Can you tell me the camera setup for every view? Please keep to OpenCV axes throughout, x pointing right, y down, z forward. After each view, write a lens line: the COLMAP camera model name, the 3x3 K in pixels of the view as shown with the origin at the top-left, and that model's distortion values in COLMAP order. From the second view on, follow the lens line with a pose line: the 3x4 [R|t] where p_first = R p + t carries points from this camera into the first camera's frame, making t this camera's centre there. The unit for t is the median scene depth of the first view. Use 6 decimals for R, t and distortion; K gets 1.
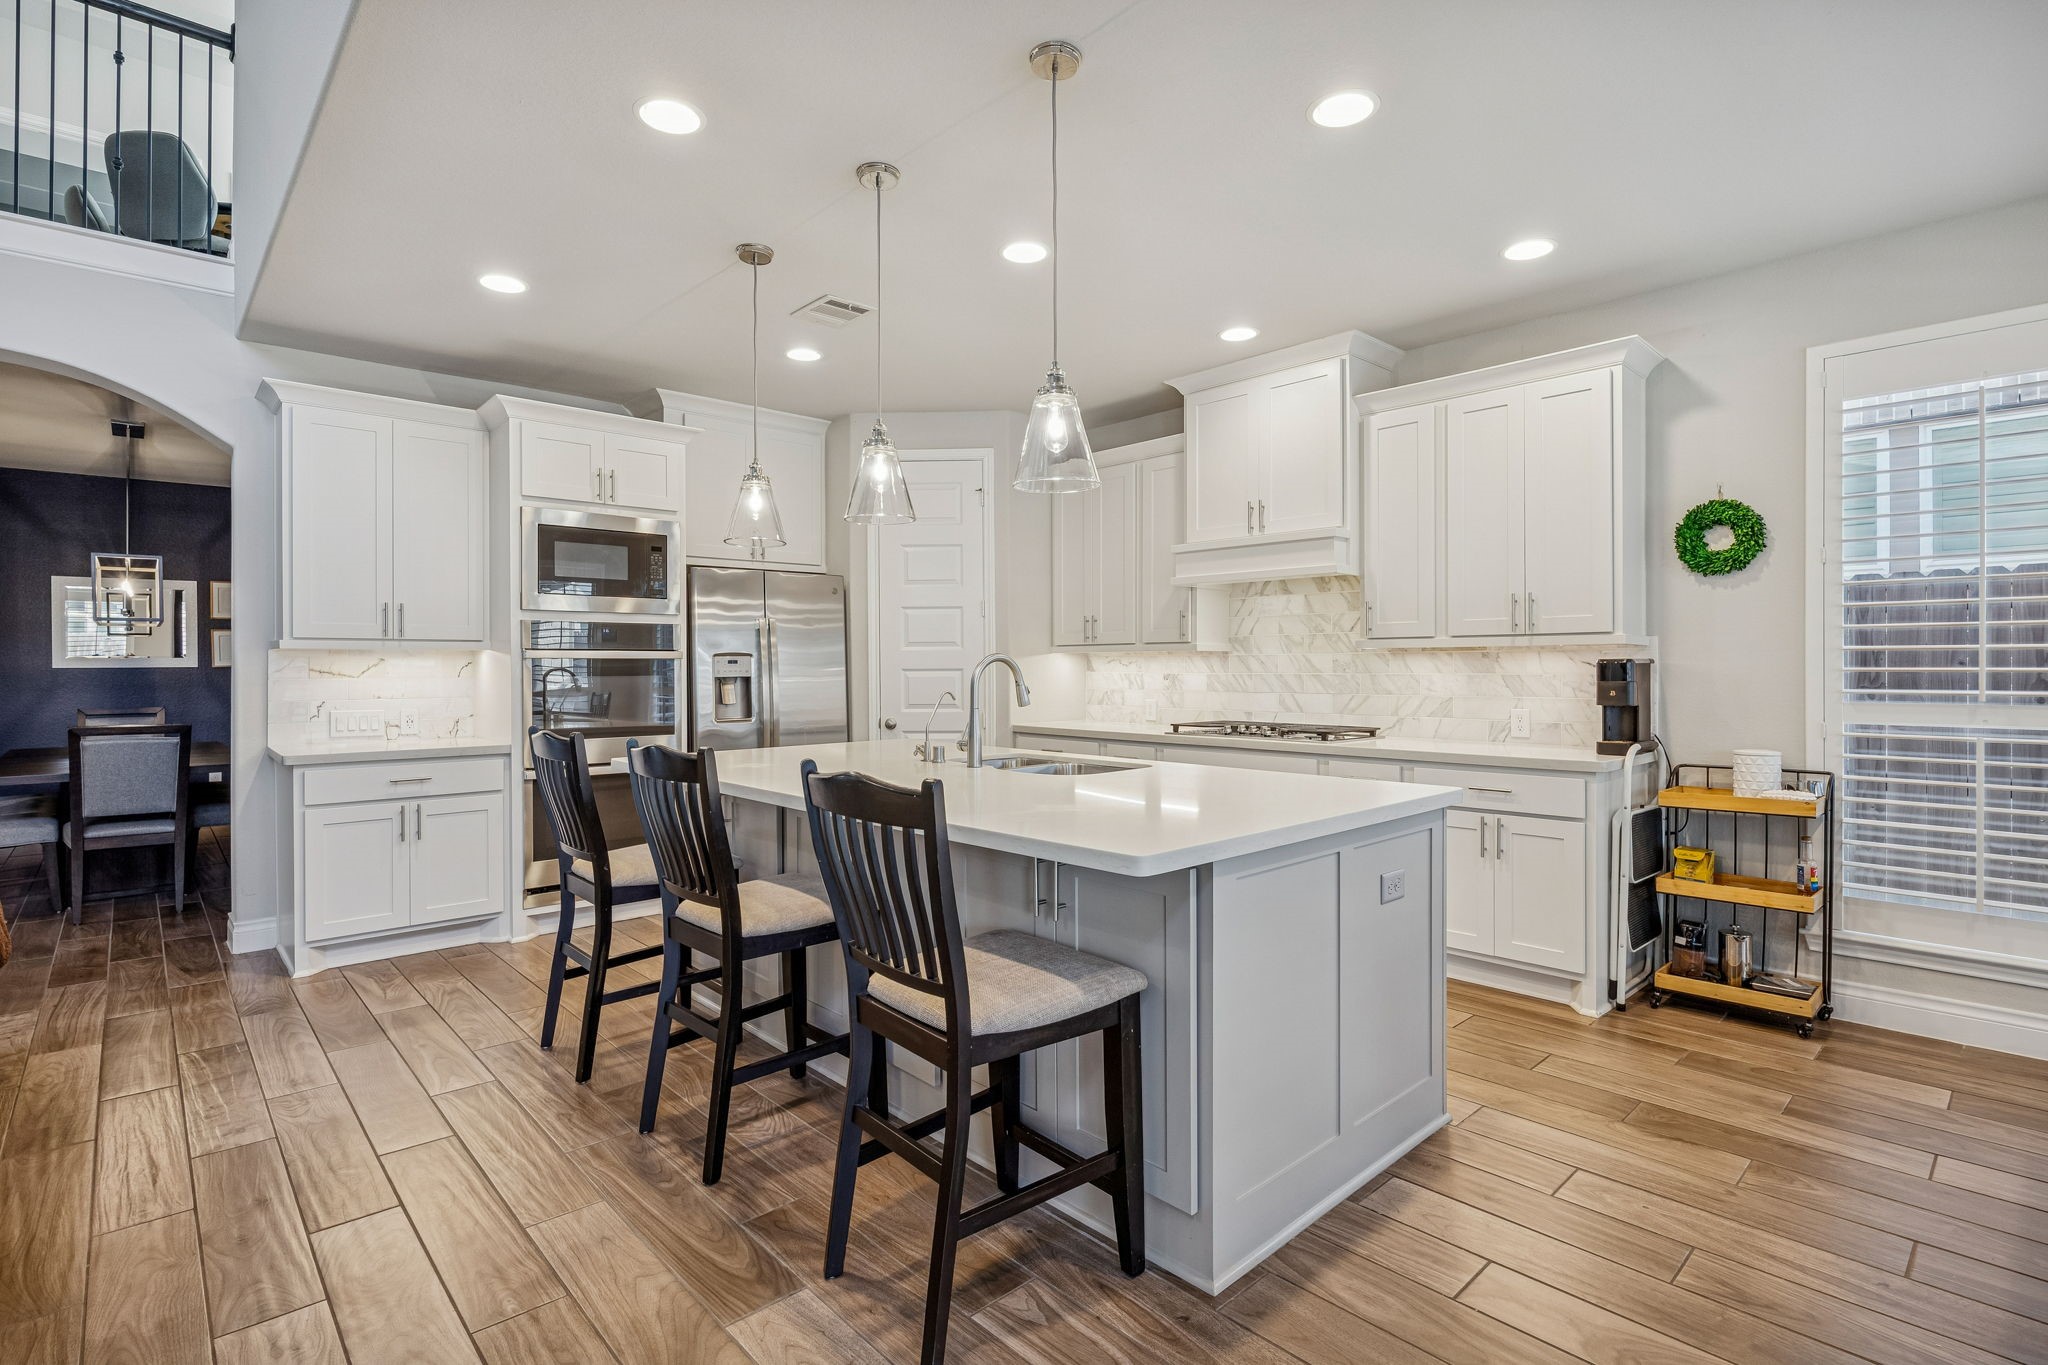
lens RADIAL K [[968.8, 0, 1018.1], [0, 968.8, 675.6], [0, 0, 1]] dist [-0.005571, -0.000763]
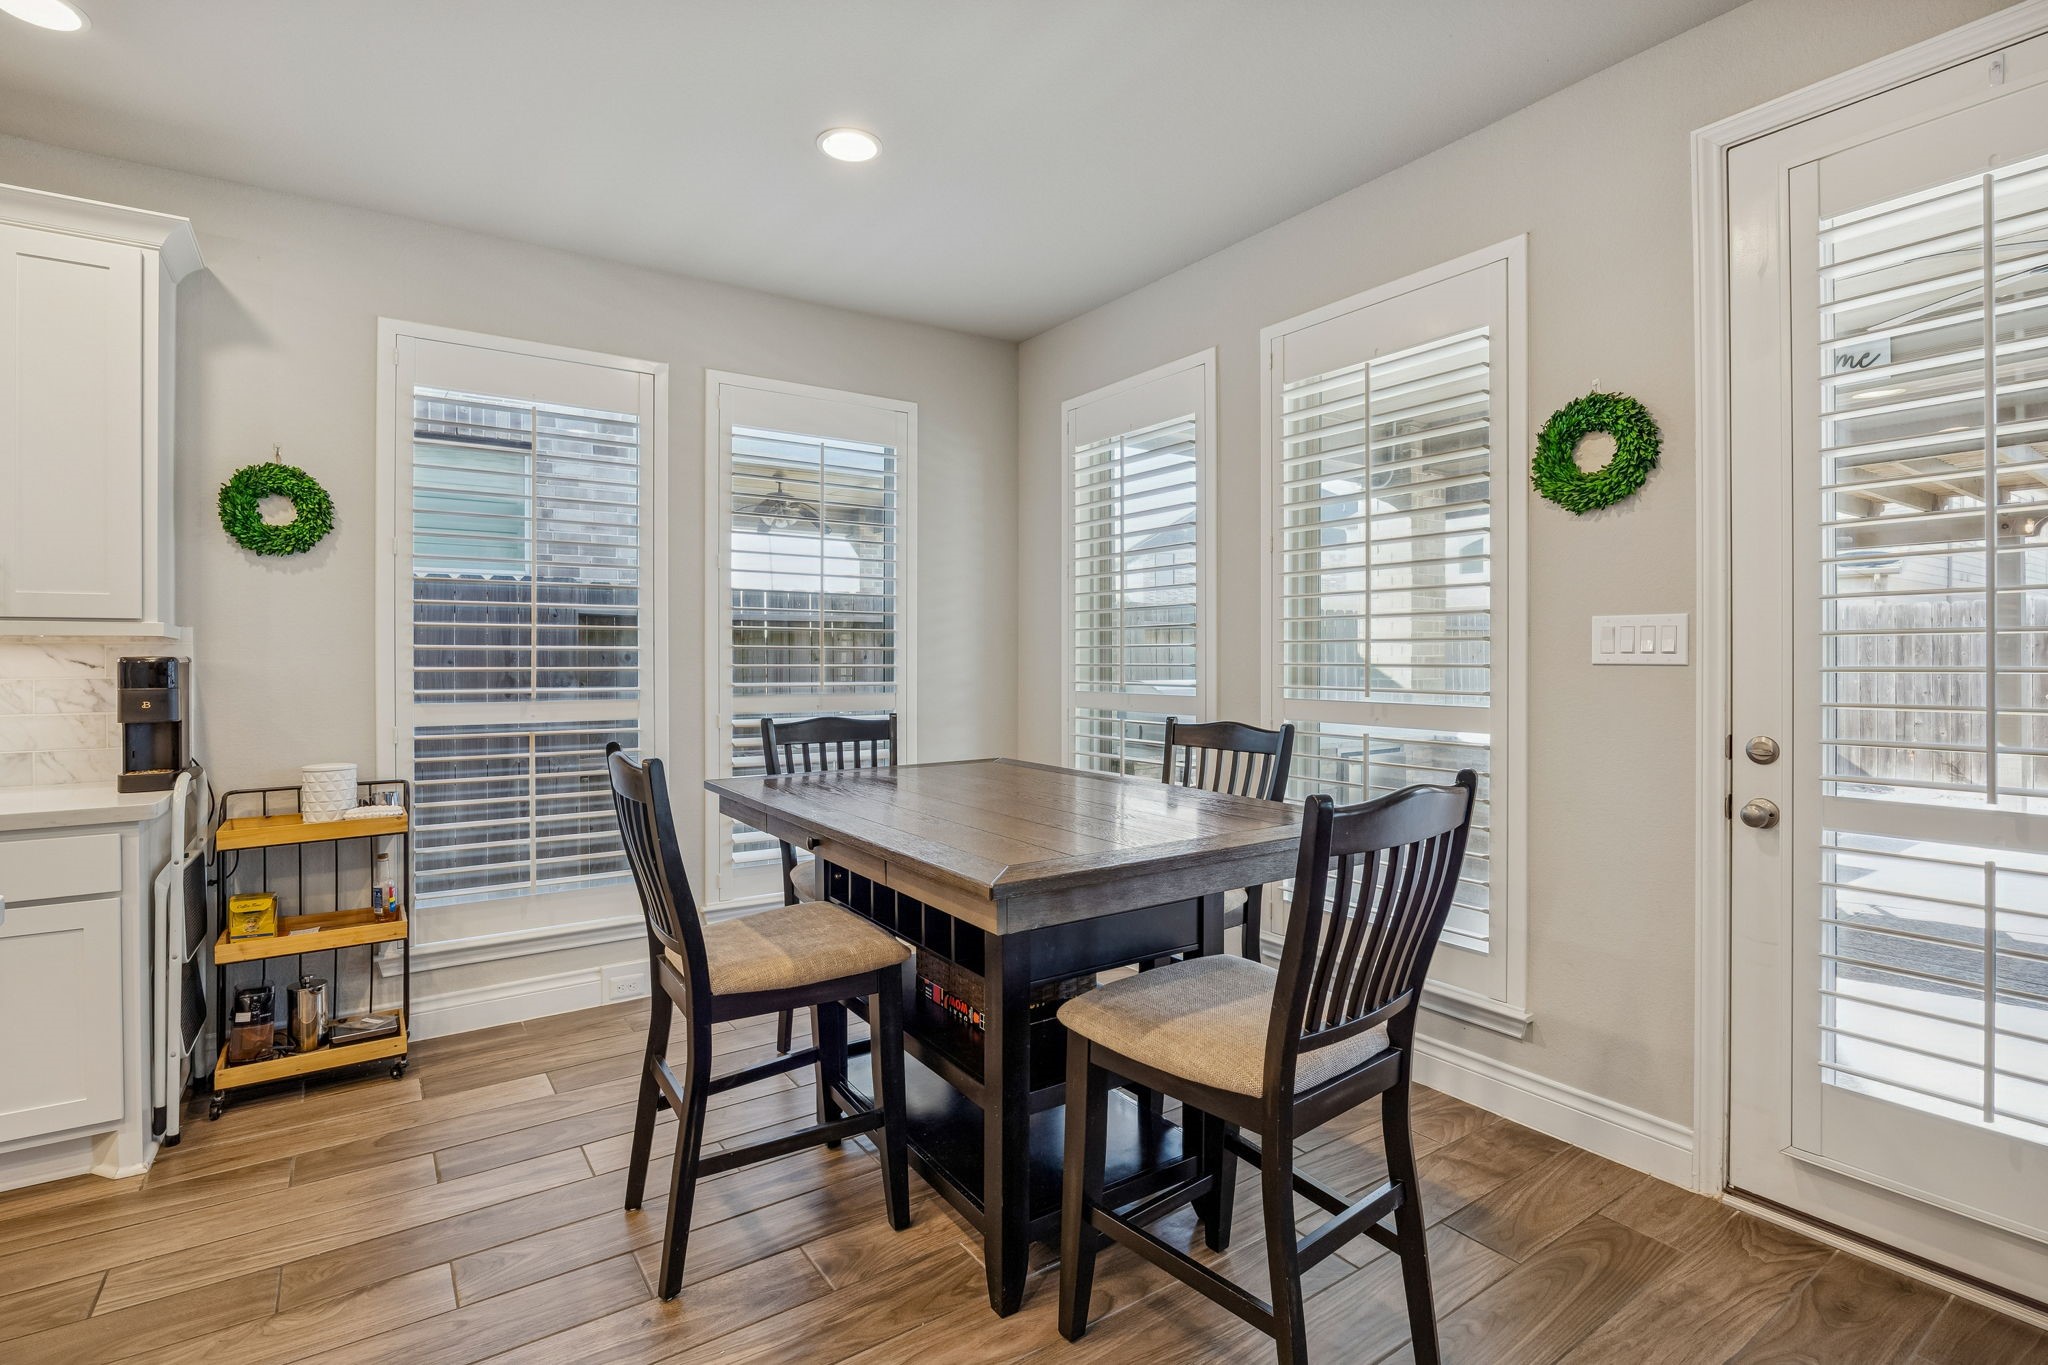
lens RADIAL K [[968.8, 0, 1031.6], [0, 968.8, 663.3], [0, 0, 1]] dist [-0.005571, -0.000763]
pose [[0.152918, 0.000092, 0.988239, 0.012648], [0.013578, 0.999905, -0.002194, -0.001975], [-0.988146, 0.013754, 0.152902, 0.246192]]
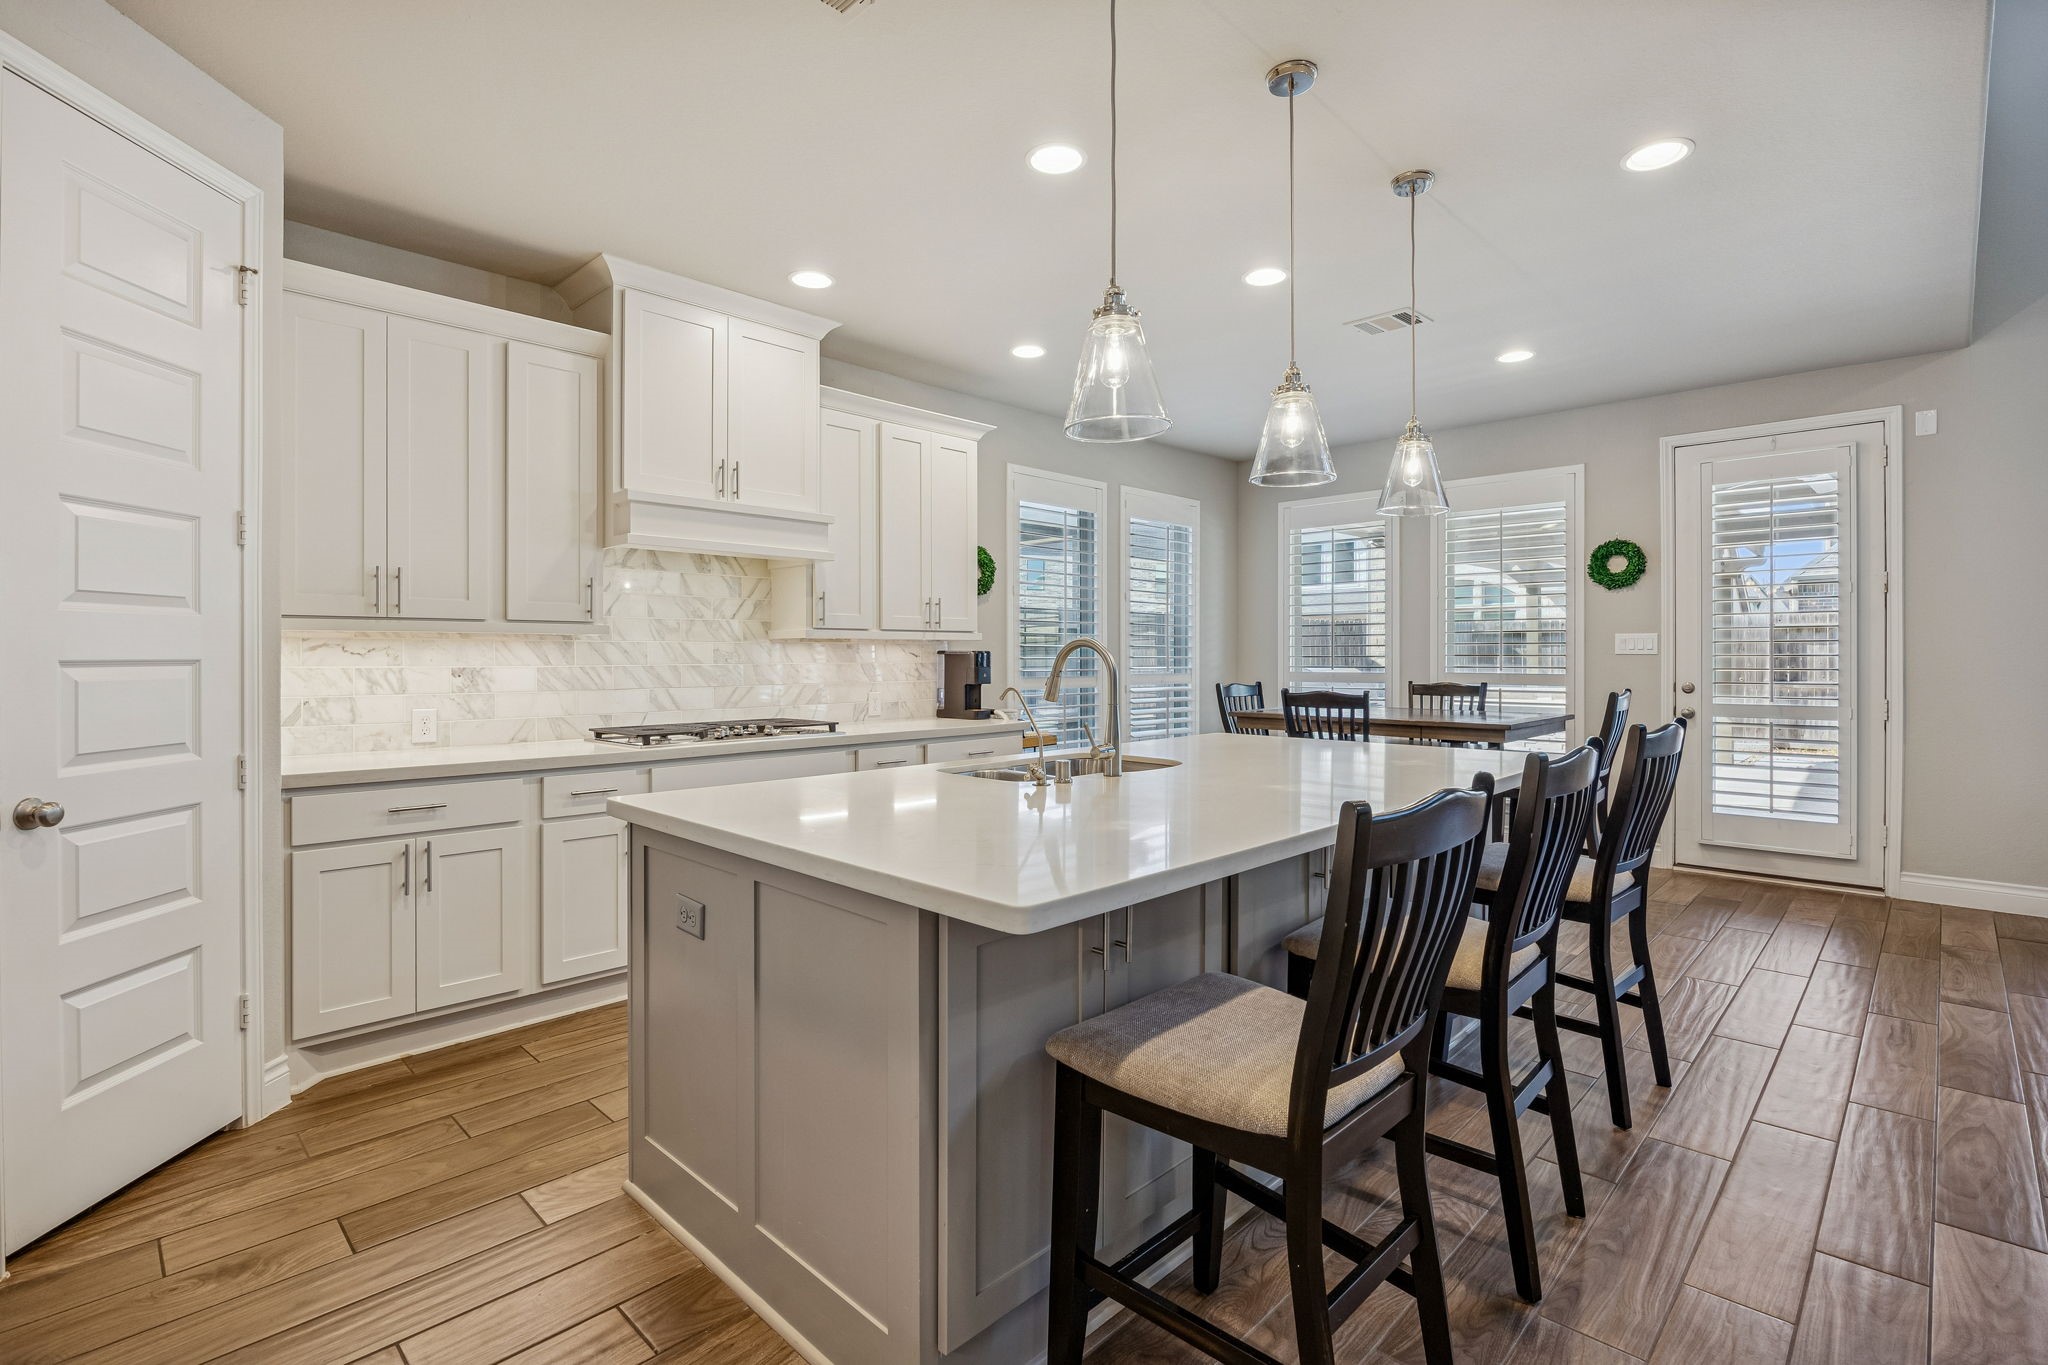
lens RADIAL K [[968.8, 0, 1006.9], [0, 968.8, 664.9], [0, 0, 1]] dist [-0.005571, -0.000763]
pose [[-0.050754, -0.003110, 0.998706, -0.798995], [0.014879, 0.999882, 0.003870, -0.001308], [-0.998600, 0.015056, -0.050702, 1.046804]]
